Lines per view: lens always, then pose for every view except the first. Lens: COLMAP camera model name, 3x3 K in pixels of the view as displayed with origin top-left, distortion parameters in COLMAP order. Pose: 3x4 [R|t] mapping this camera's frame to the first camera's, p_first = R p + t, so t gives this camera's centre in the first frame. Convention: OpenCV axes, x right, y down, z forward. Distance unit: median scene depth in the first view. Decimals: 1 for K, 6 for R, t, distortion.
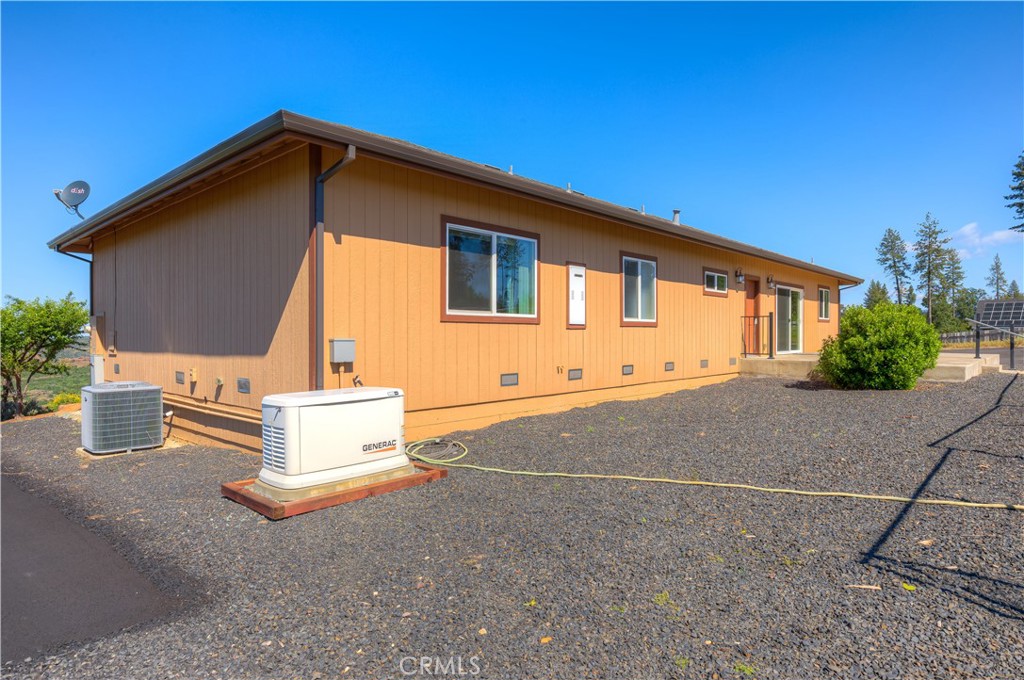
lens RADIAL K [[583.1, 0, 513.0], [0, 583.1, 335.9], [0, 0, 1]] dist [-0.000913, 0.000061]
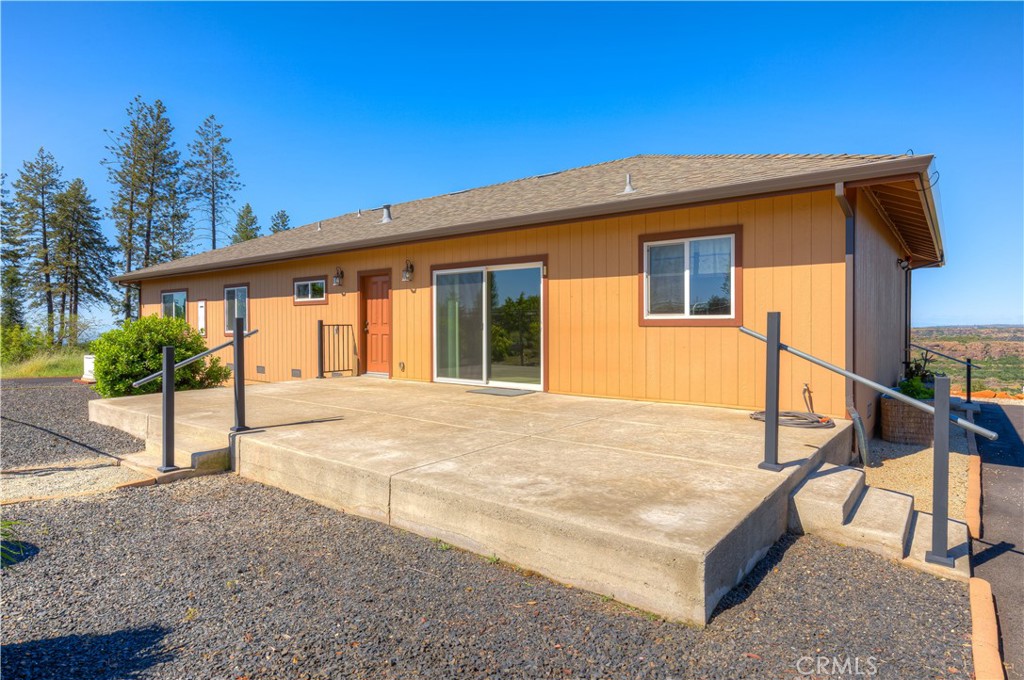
lens RADIAL K [[583.1, 0, 513.0], [0, 583.1, 338.8], [0, 0, 1]] dist [-0.000913, 0.000061]
pose [[0.086620, 0.010571, -0.996185, 1.289118], [-0.006892, 0.999926, 0.010011, -0.022737], [0.996218, 0.005999, 0.086687, 1.208115]]
